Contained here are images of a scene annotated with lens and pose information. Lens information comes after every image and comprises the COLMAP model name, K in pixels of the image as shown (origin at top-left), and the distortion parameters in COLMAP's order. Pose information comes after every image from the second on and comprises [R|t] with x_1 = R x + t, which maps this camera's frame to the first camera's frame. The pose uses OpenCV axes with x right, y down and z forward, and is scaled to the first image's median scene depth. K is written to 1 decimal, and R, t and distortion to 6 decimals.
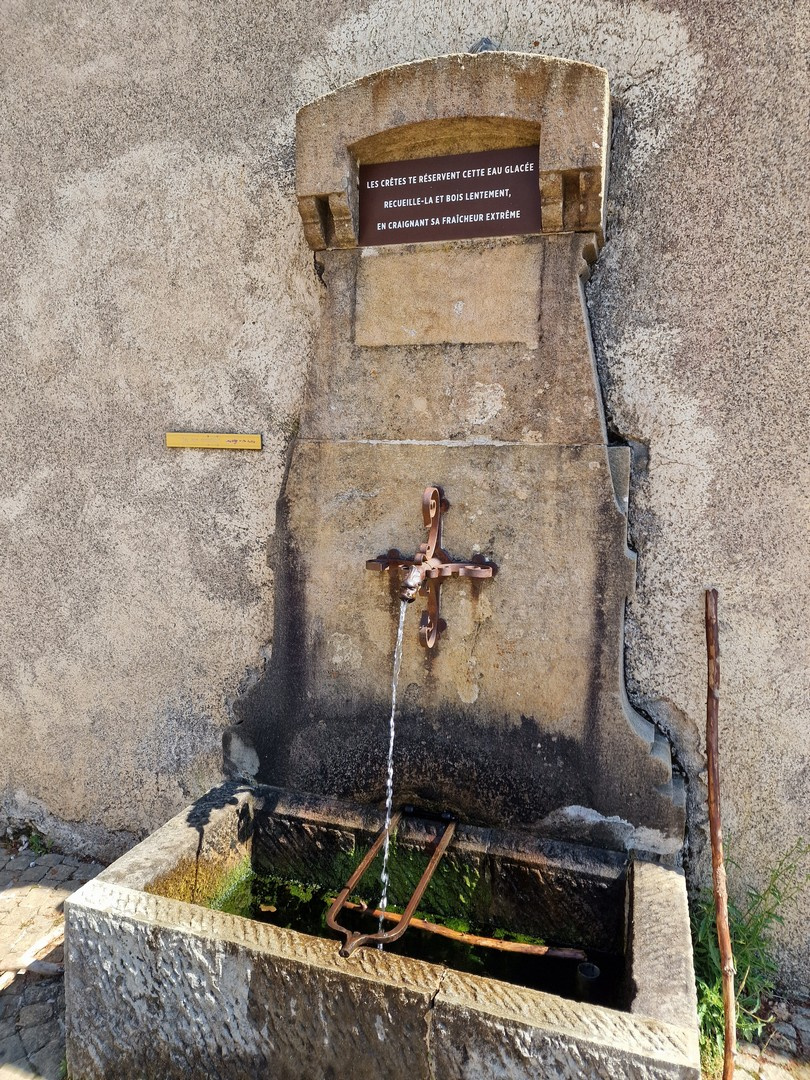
lens RADIAL K [[722.4, 0, 397.3], [0, 722.4, 519.5], [0, 0, 1]] dist [0.042273, -0.010725]
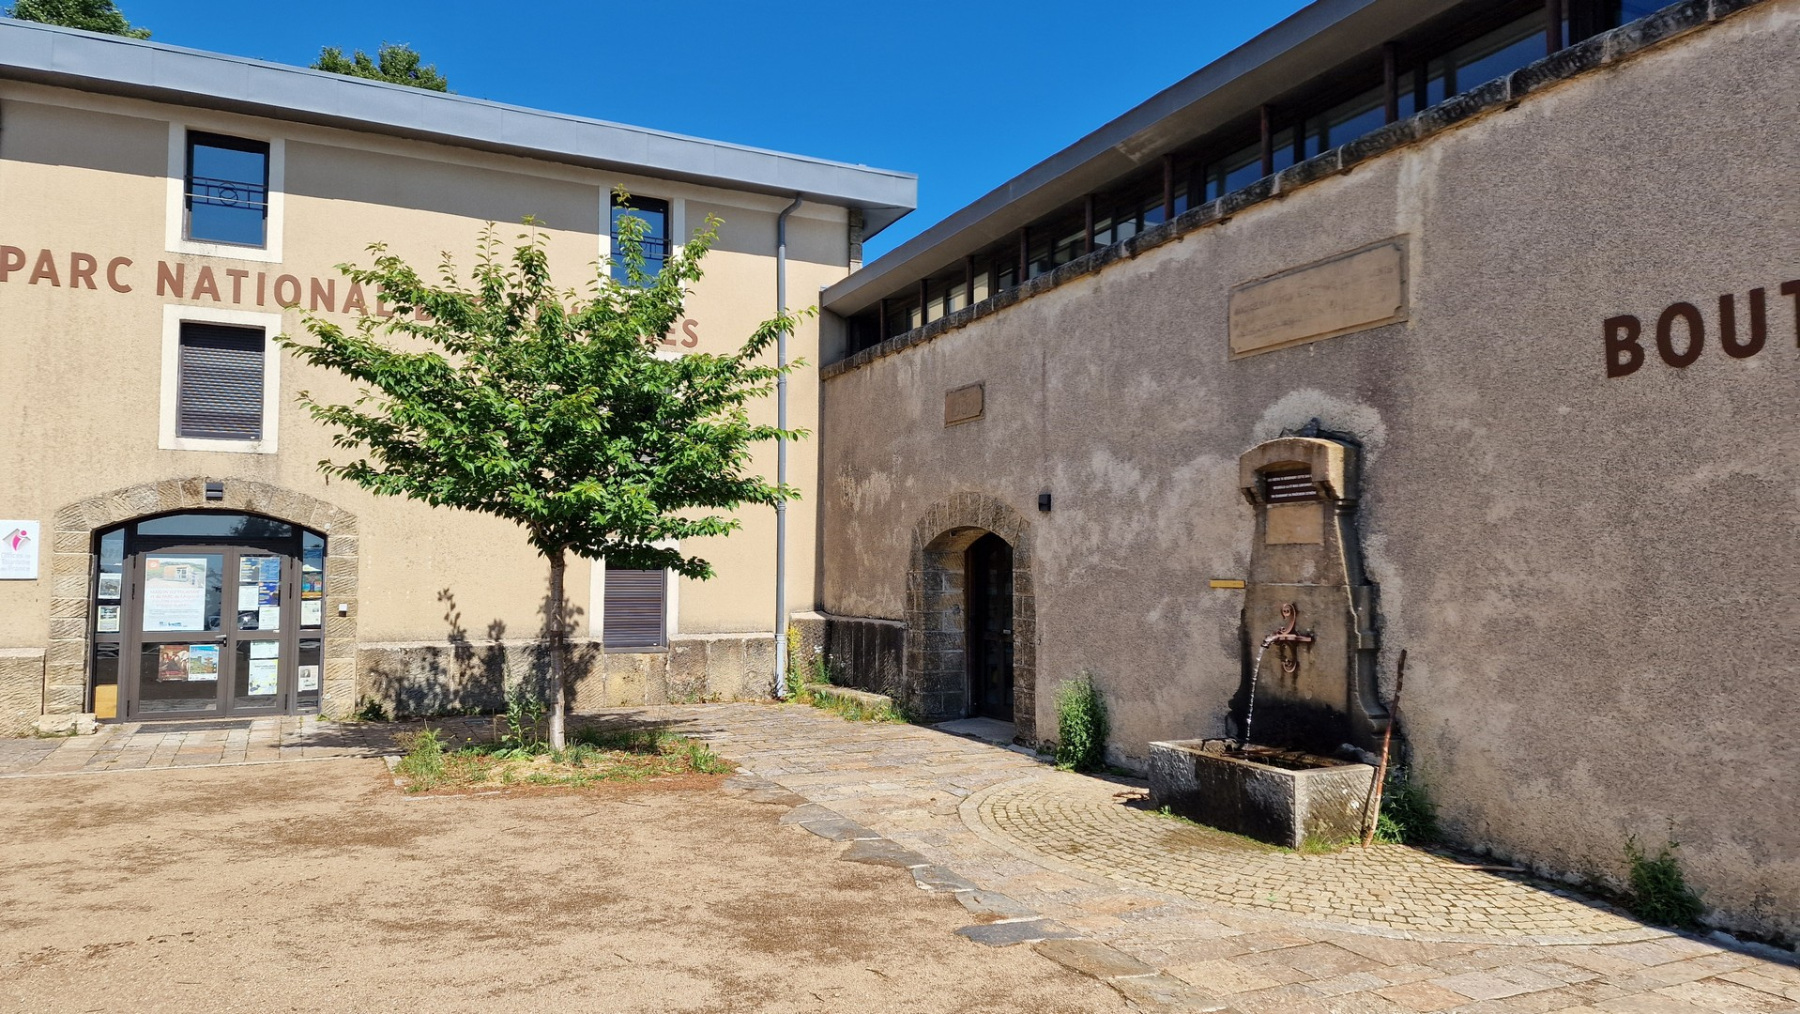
lens RADIAL K [[1142.6, 0, 897.8], [0, 1142.6, 504.6], [0, 0, 1]] dist [0.003315, 0.000151]
pose [[0.687188, -0.060665, -0.723942, 1.852053], [-0.055013, 0.989301, -0.135122, 0.206260], [0.724393, 0.132680, 0.676499, -2.450695]]
